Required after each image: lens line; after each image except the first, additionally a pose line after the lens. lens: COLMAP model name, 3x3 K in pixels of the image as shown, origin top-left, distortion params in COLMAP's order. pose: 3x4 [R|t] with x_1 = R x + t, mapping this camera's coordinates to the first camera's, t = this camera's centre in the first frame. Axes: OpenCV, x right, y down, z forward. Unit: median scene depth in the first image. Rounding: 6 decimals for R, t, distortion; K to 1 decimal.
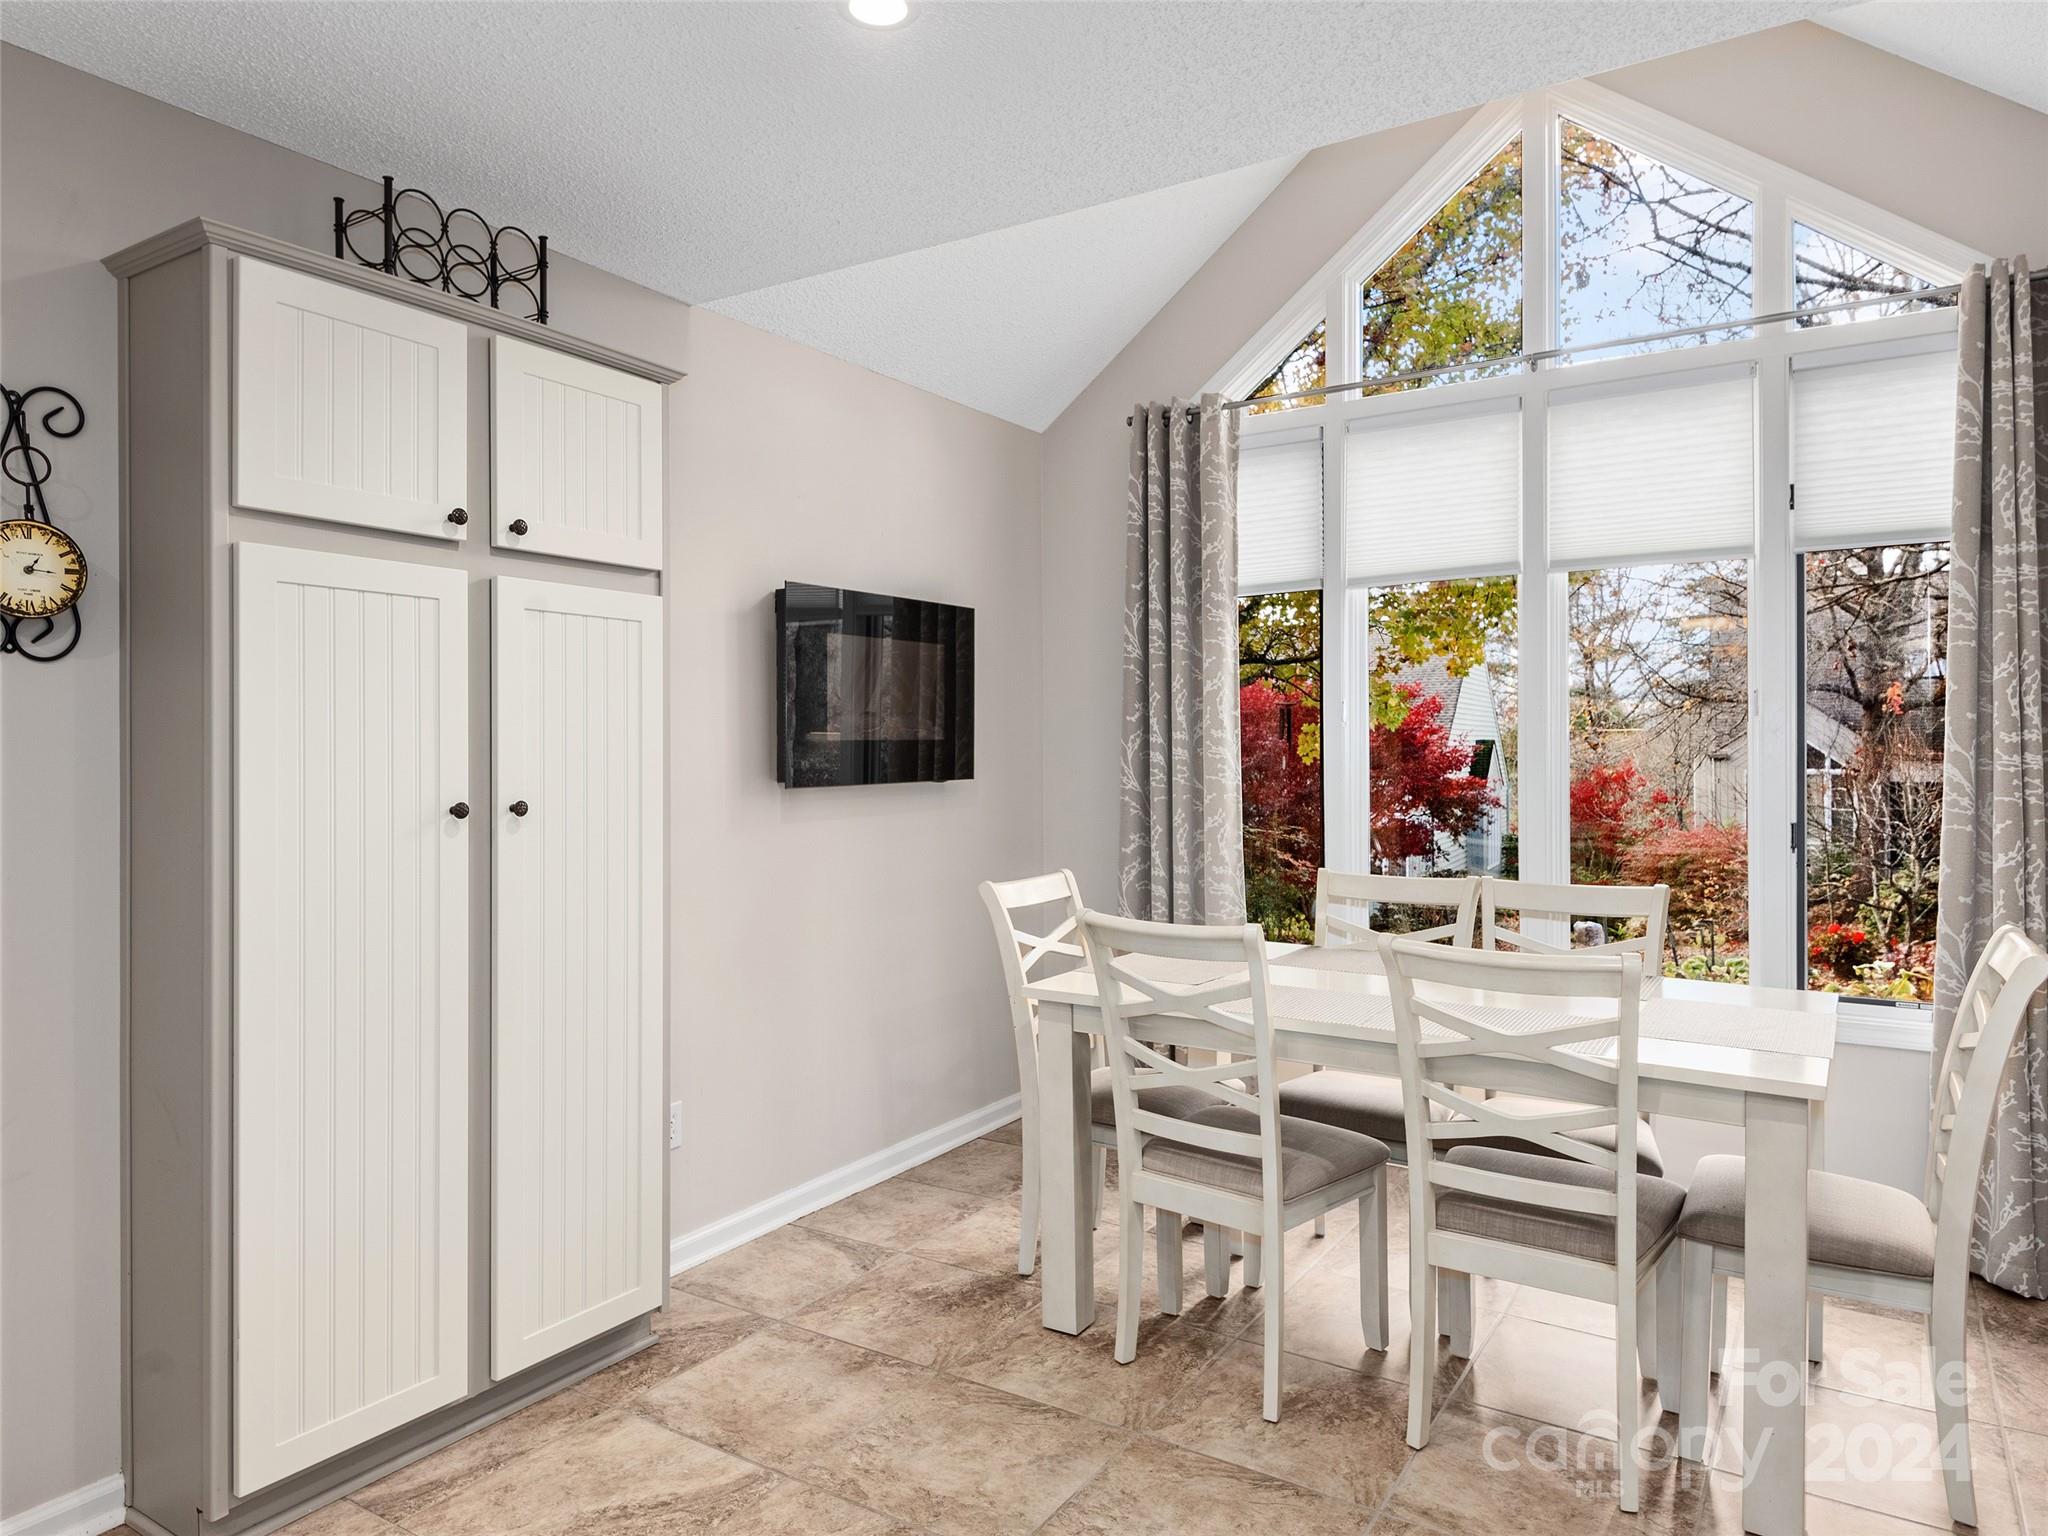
lens RADIAL K [[1281.5, 0, 1016.0], [0, 1281.5, 765.5], [0, 0, 1]] dist [0.037762, -0.029067]
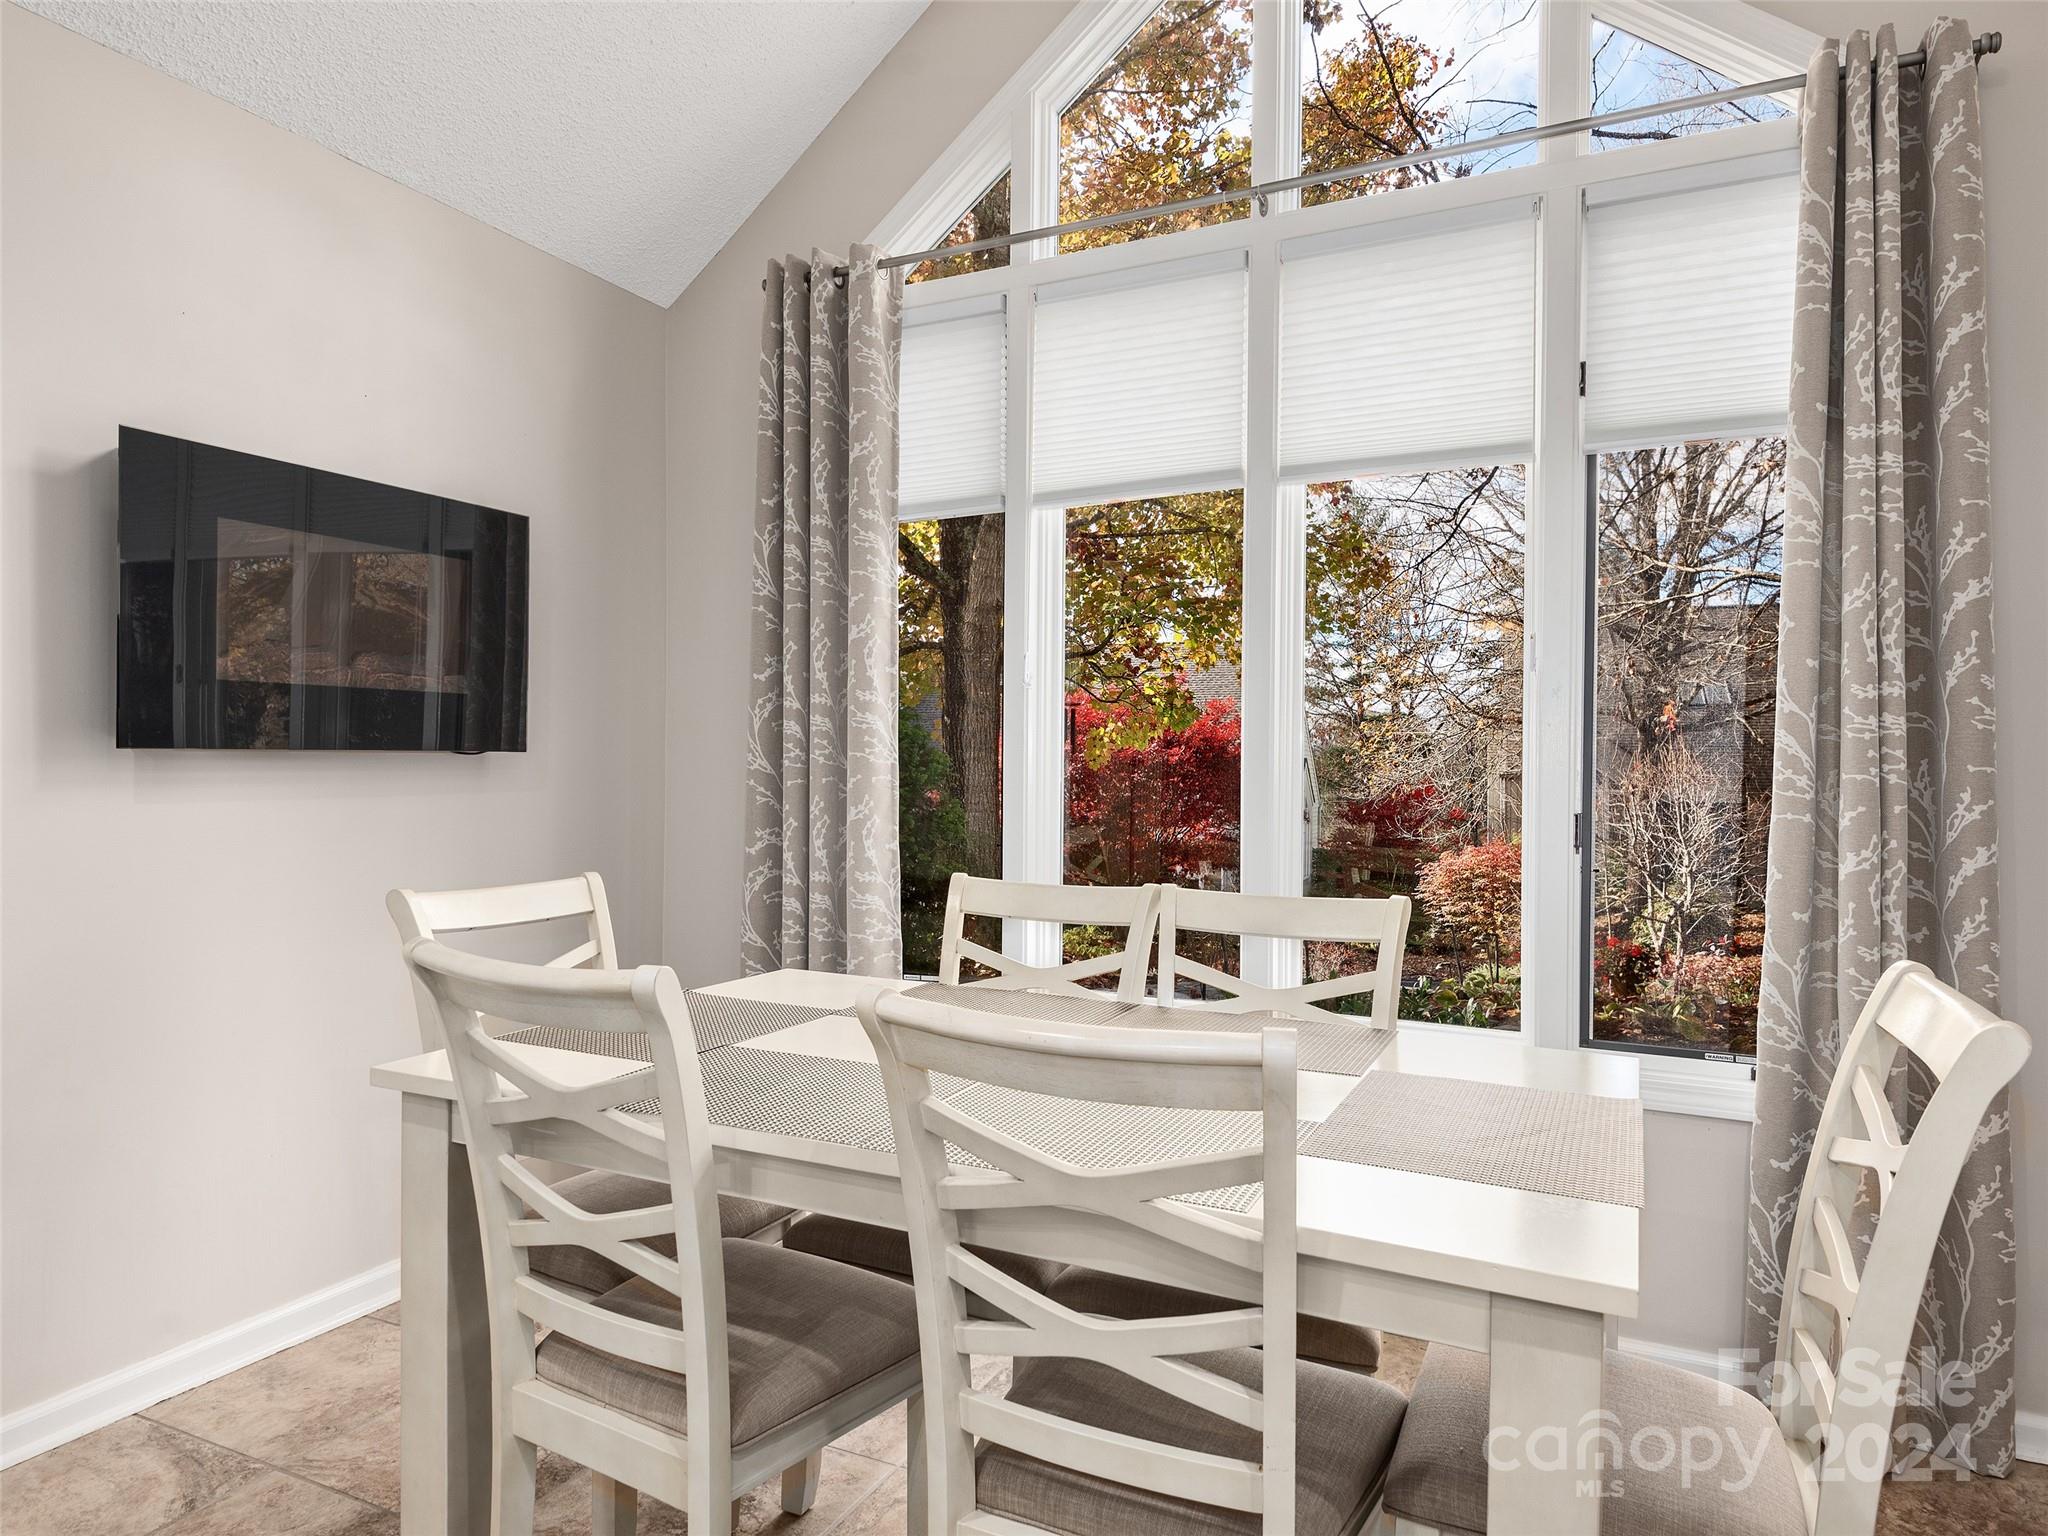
lens RADIAL K [[1224.9, 0, 1013.7], [0, 1224.9, 785.7], [0, 0, 1]] dist [0.041031, -0.027430]
pose [[0.993508, 0.011302, 0.113203, 0.194805], [-0.011480, 0.999934, 0.000919, 0.031367], [-0.113185, -0.002212, 0.993572, 0.327000]]
